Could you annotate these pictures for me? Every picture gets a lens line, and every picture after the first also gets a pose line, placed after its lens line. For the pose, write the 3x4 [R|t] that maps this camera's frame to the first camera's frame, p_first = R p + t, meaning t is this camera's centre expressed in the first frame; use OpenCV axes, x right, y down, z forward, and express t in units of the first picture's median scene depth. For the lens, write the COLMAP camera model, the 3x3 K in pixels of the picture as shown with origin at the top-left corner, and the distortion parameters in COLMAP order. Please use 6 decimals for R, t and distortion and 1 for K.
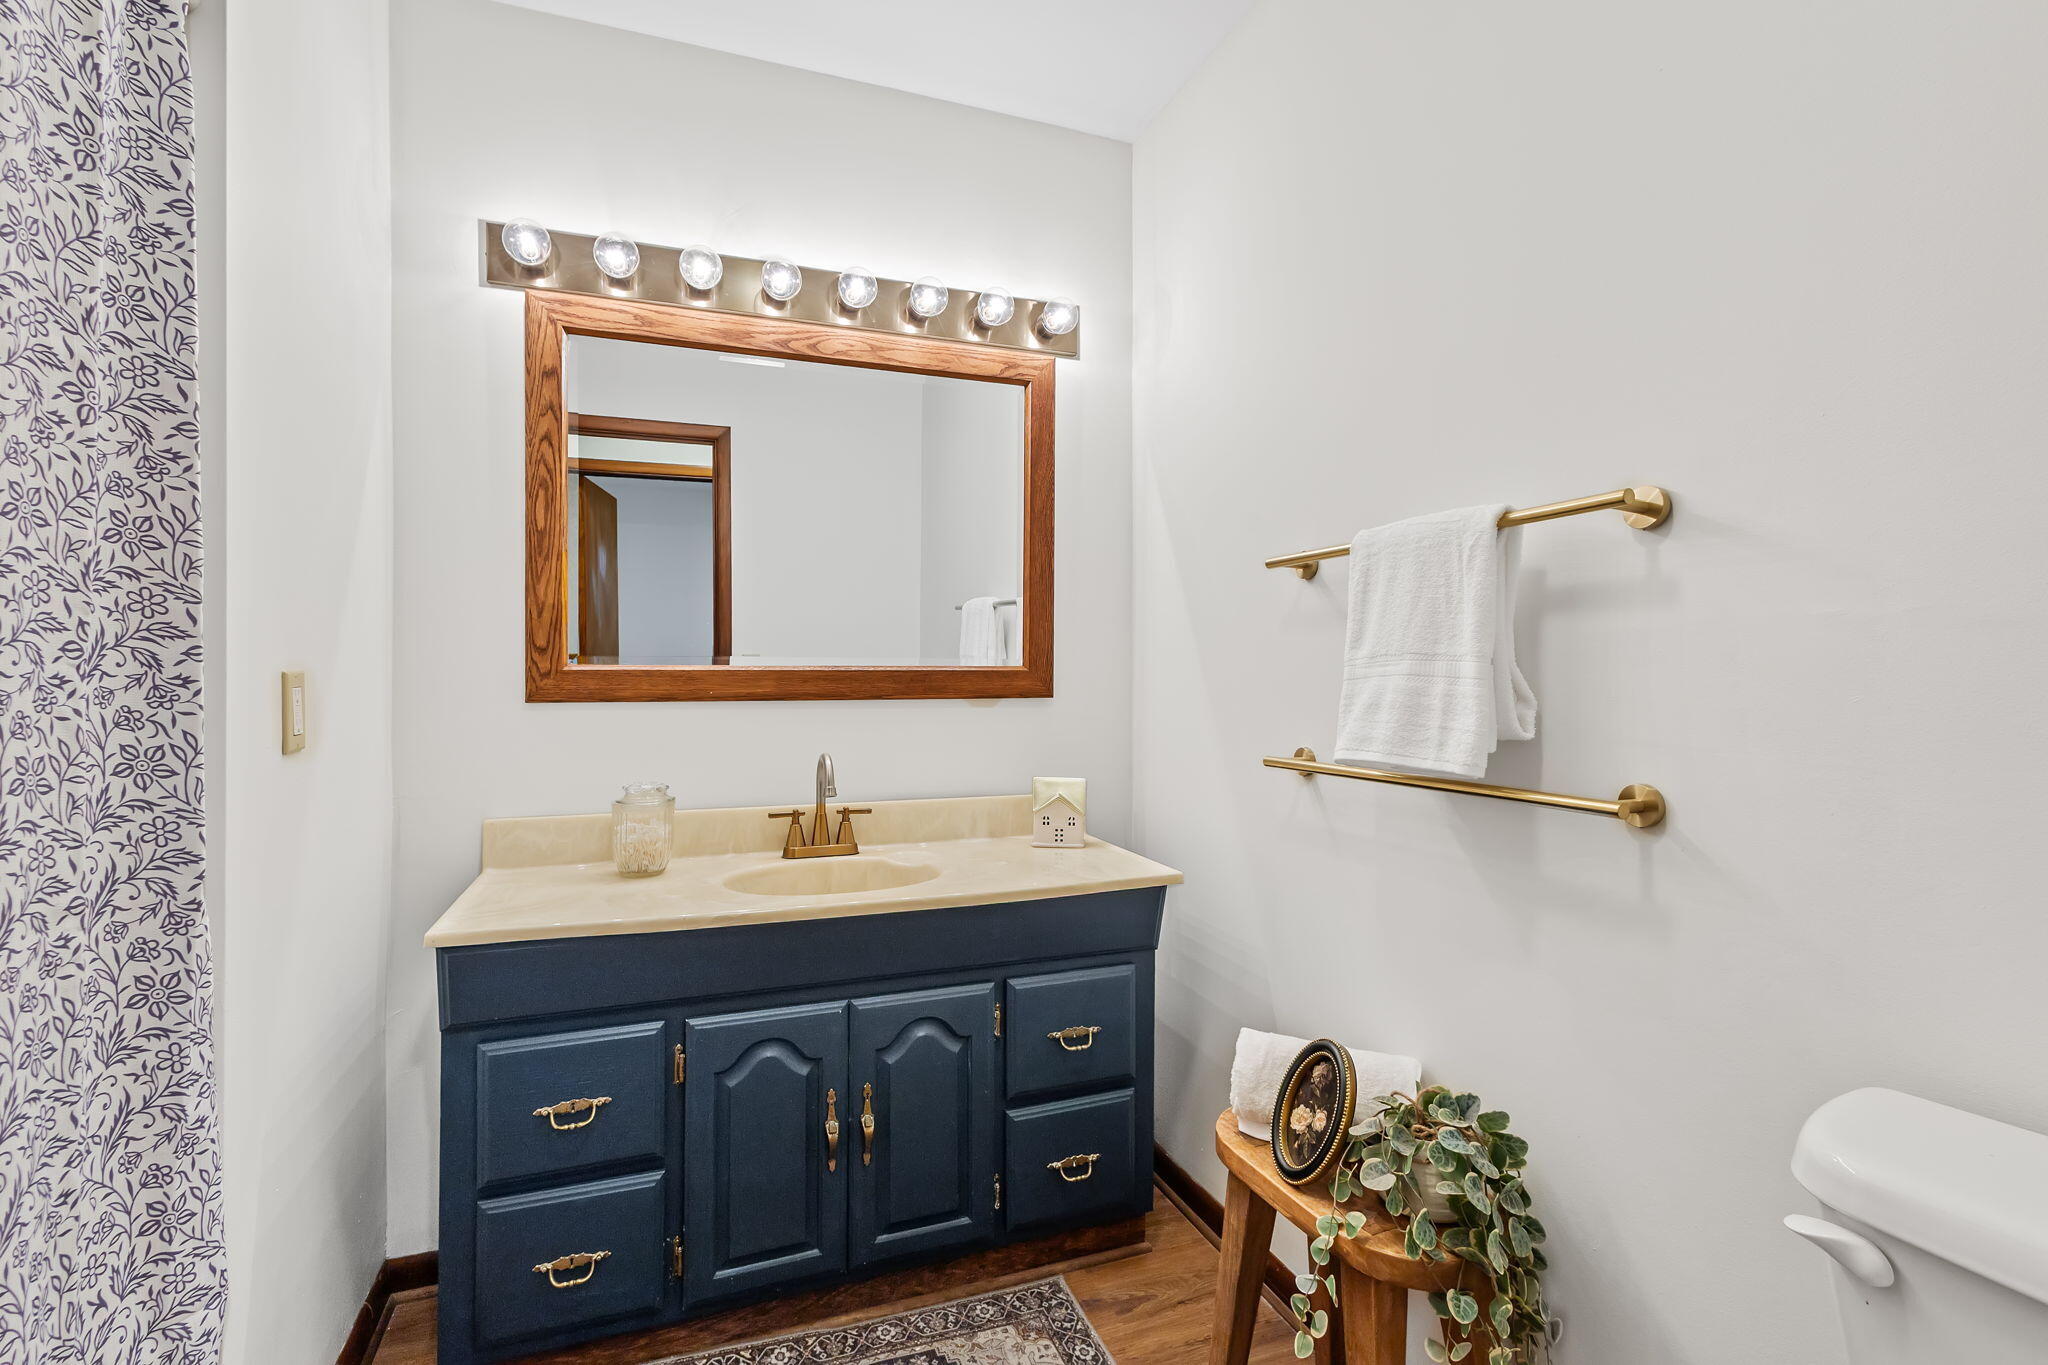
lens RADIAL K [[962.1, 0, 1019.6], [0, 962.1, 678.6], [0, 0, 1]] dist [-0.000686, -0.000223]
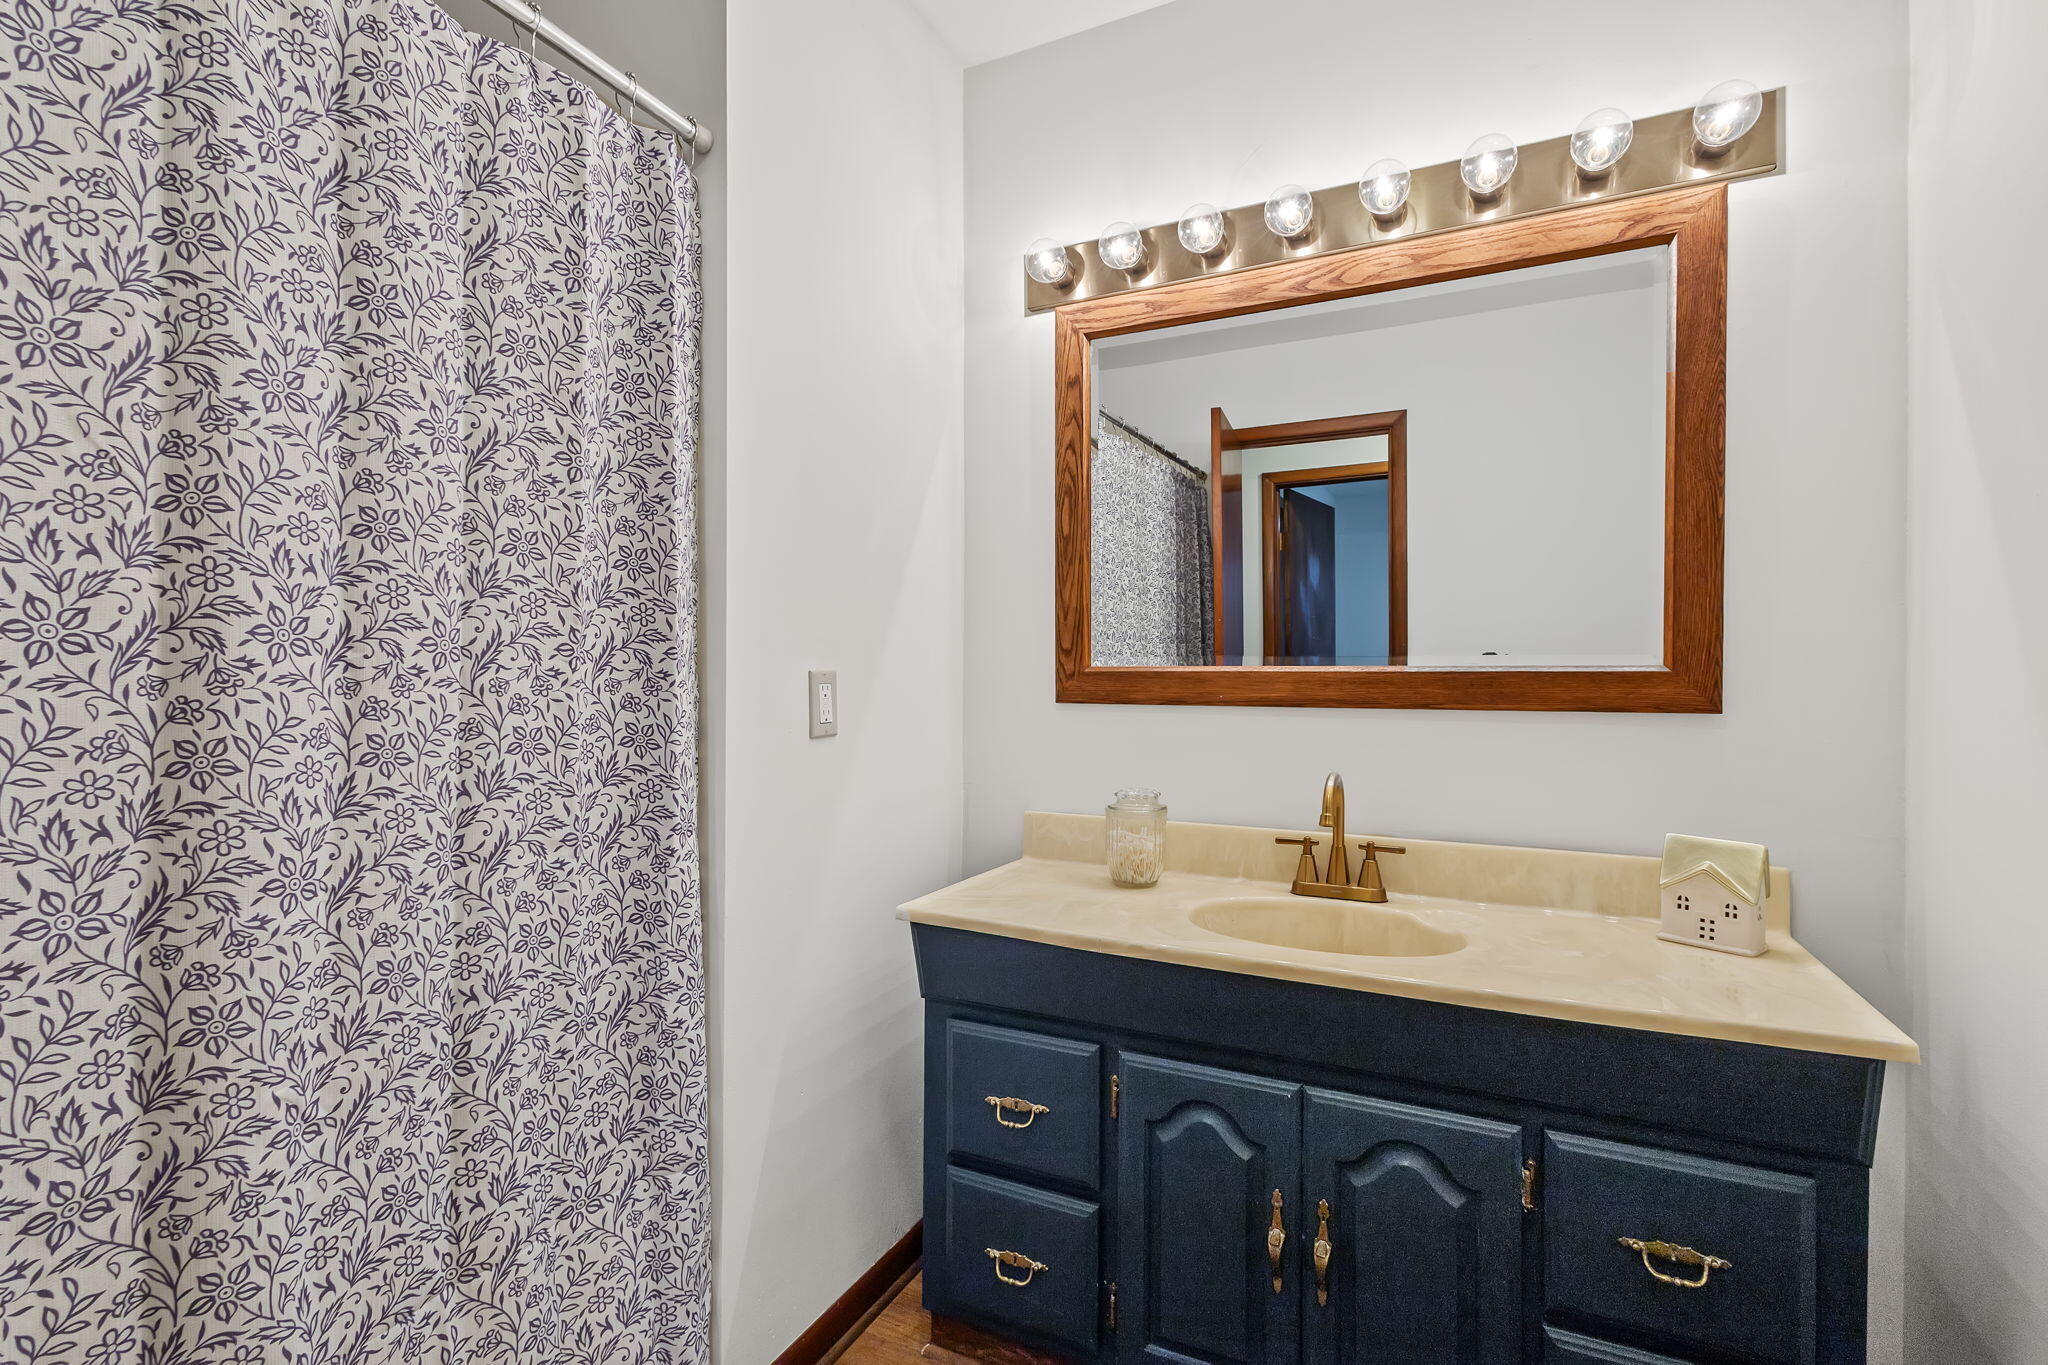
lens RADIAL K [[934.3, 0, 1026.8], [0, 934.3, 686.6], [0, 0, 1]] dist [0.003420, 0.000427]
pose [[0.687810, 0.007341, -0.725853, 0.220899], [-0.009954, 0.999950, 0.000681, 0.007616], [0.725822, 0.006757, 0.687849, 0.300729]]
